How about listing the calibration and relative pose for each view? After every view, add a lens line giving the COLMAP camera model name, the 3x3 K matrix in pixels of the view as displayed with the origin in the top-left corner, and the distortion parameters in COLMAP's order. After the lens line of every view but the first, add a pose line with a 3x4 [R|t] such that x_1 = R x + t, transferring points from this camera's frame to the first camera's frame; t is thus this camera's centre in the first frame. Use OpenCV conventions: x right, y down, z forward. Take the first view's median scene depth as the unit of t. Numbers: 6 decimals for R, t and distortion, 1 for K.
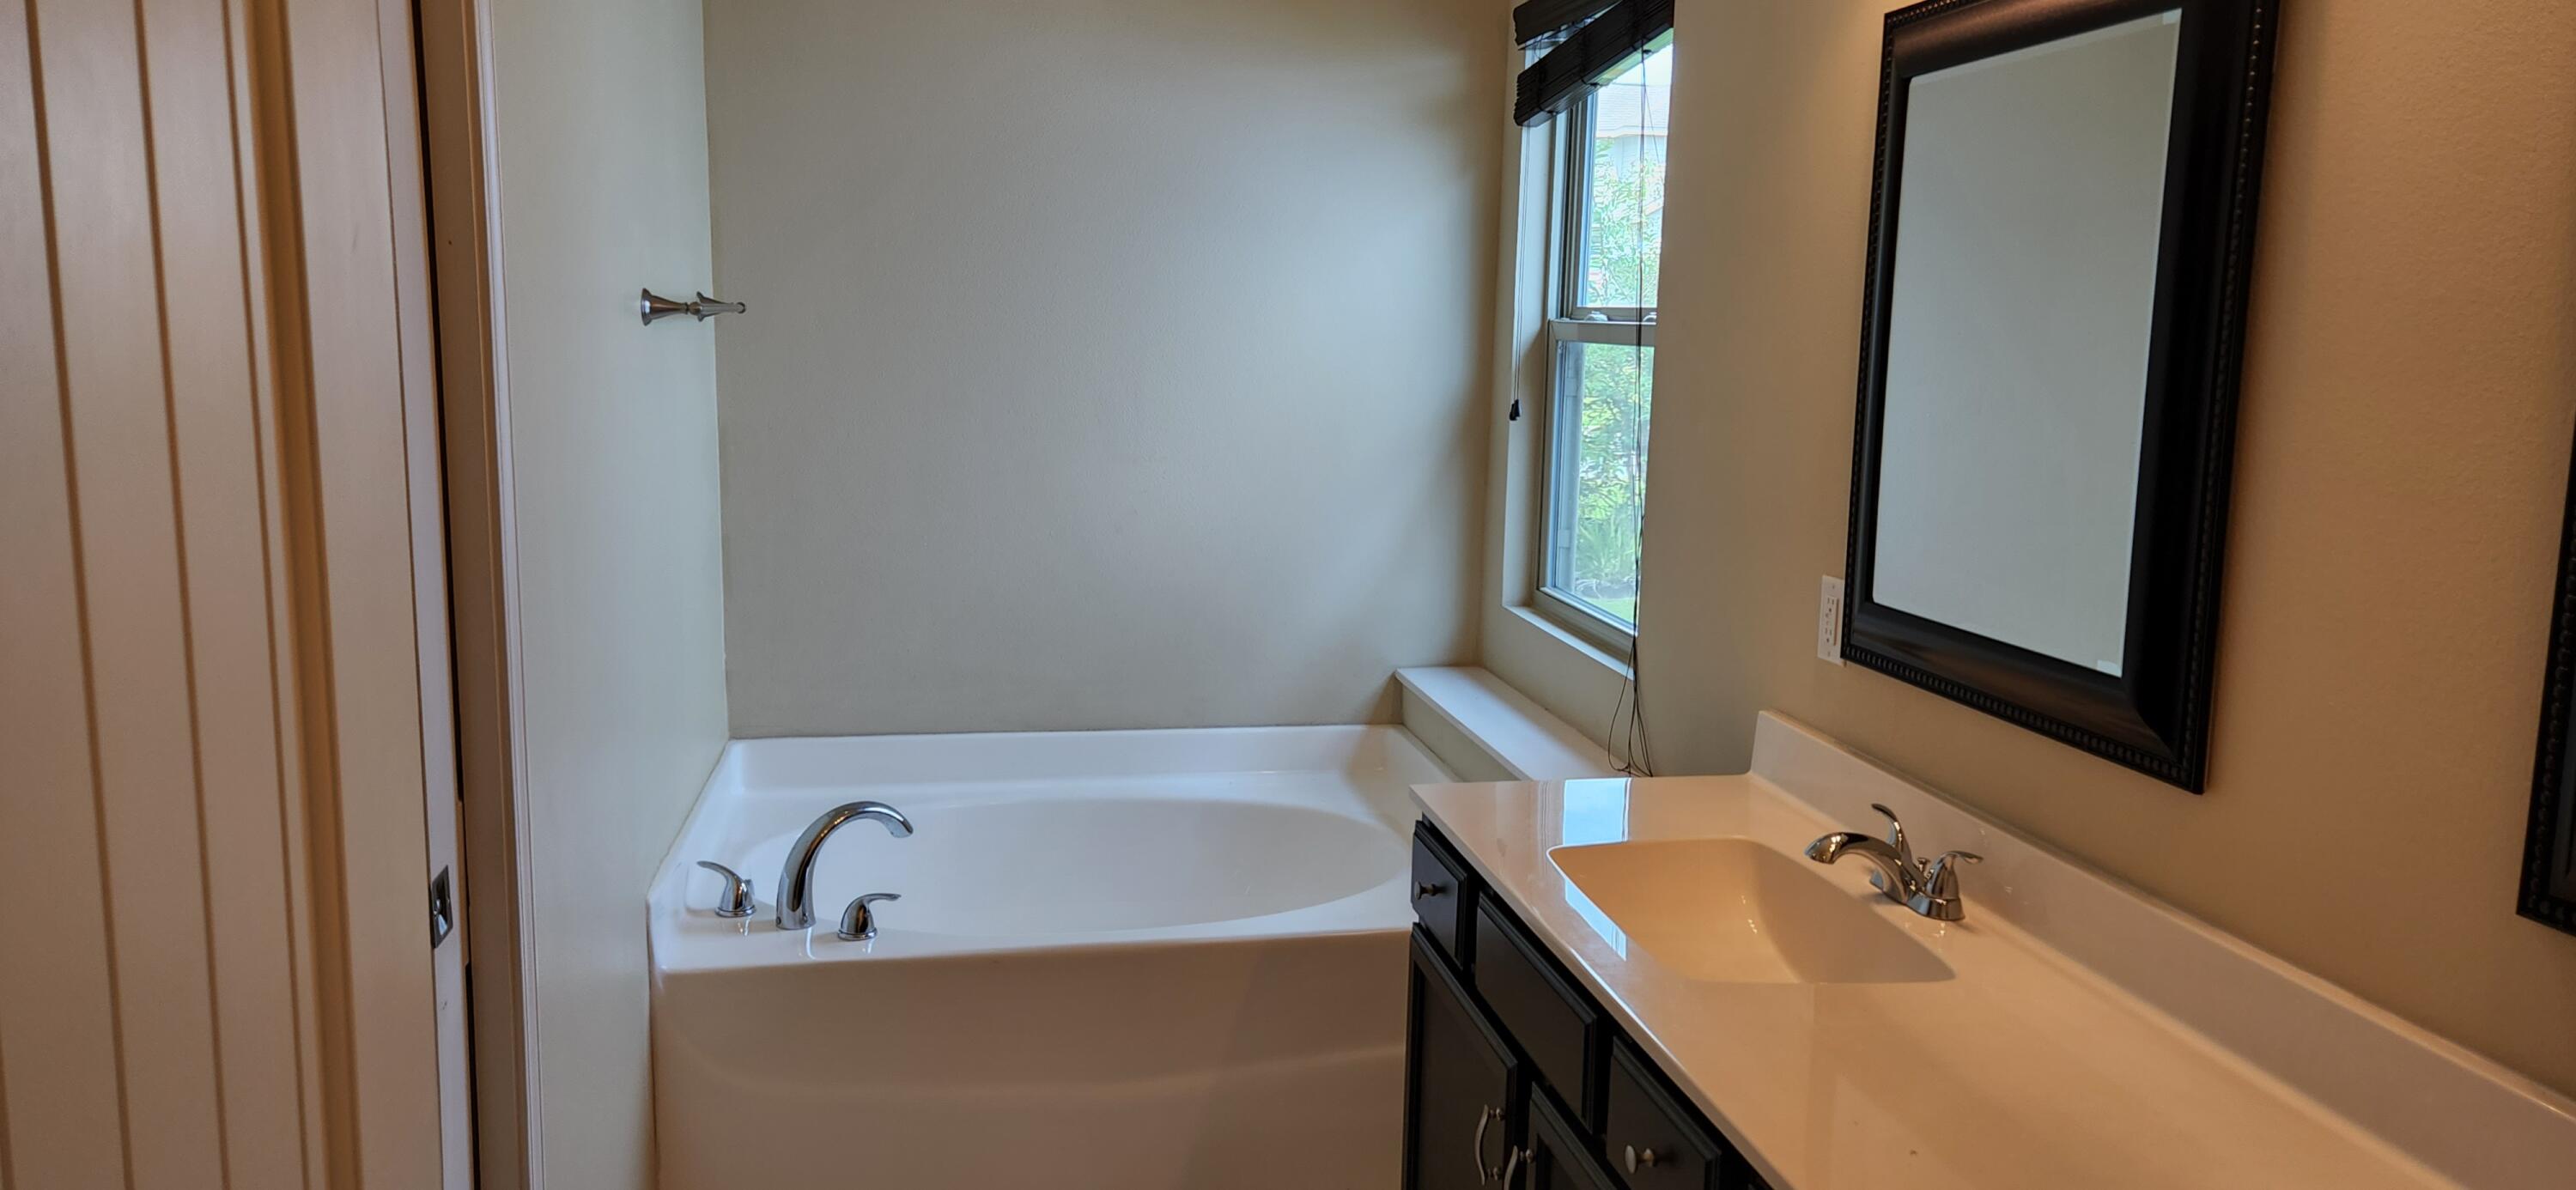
lens RADIAL K [[1729.4, 0, 1293.3], [0, 1729.4, 594.9], [0, 0, 1]] dist [0.074172, -0.064778]
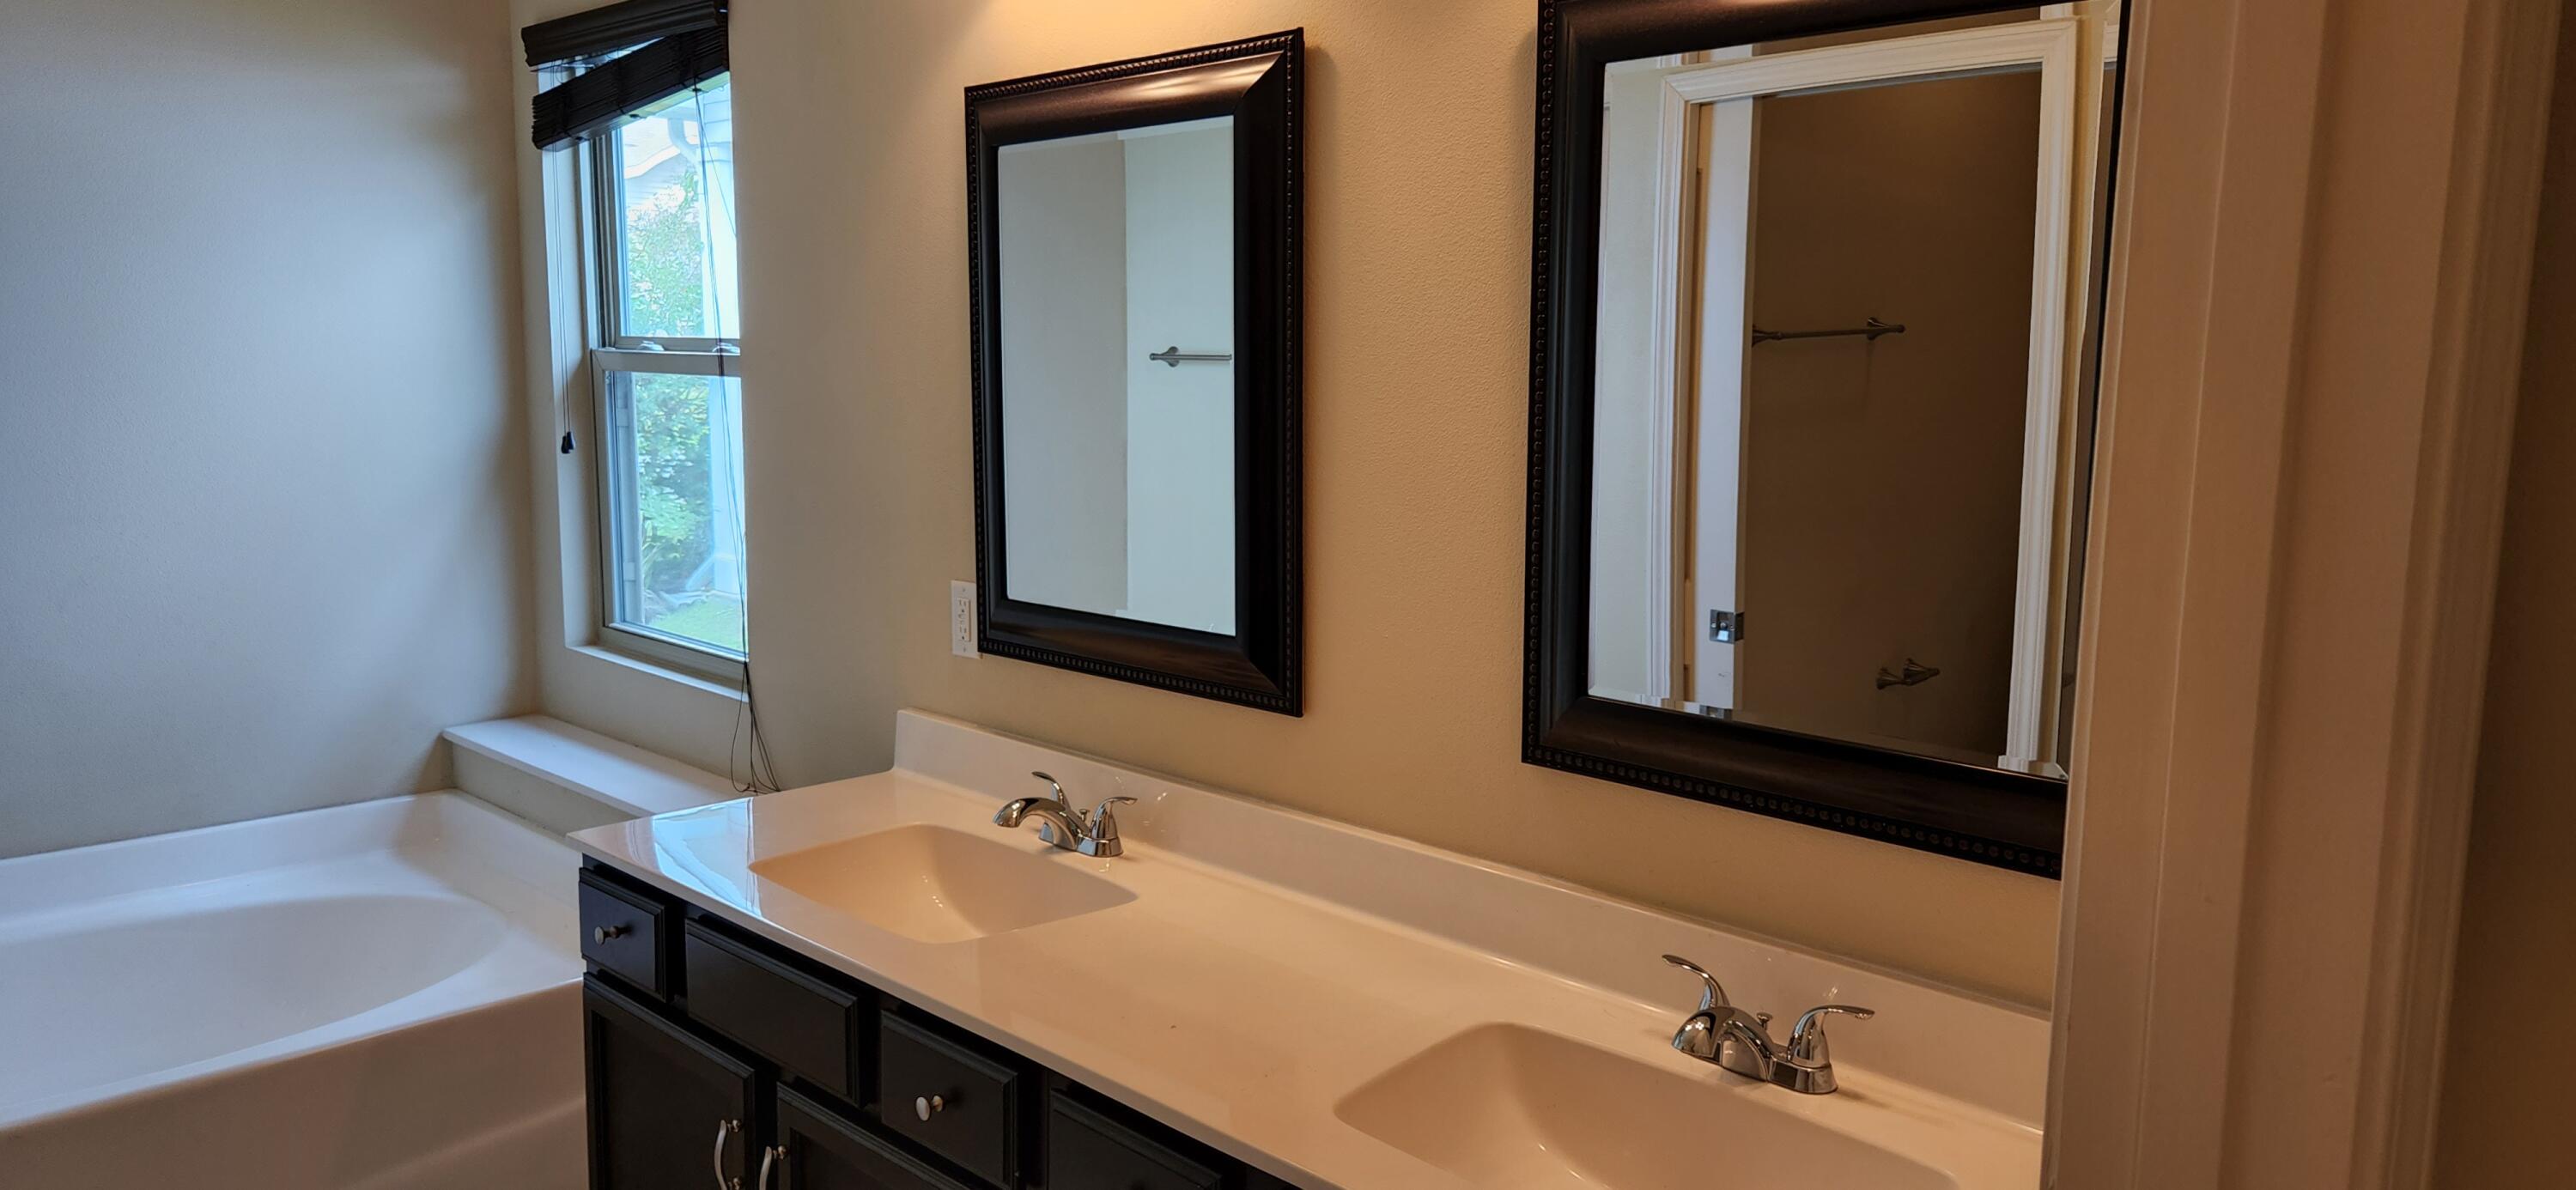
lens RADIAL K [[1729.4, 0, 1292.2], [0, 1729.4, 601.5], [0, 0, 1]] dist [0.074172, -0.064778]
pose [[0.828959, -0.096944, 0.550844, -0.130776], [0.100349, 0.994662, 0.024038, -0.002664], [-0.550234, 0.035350, 0.834262, -0.051543]]
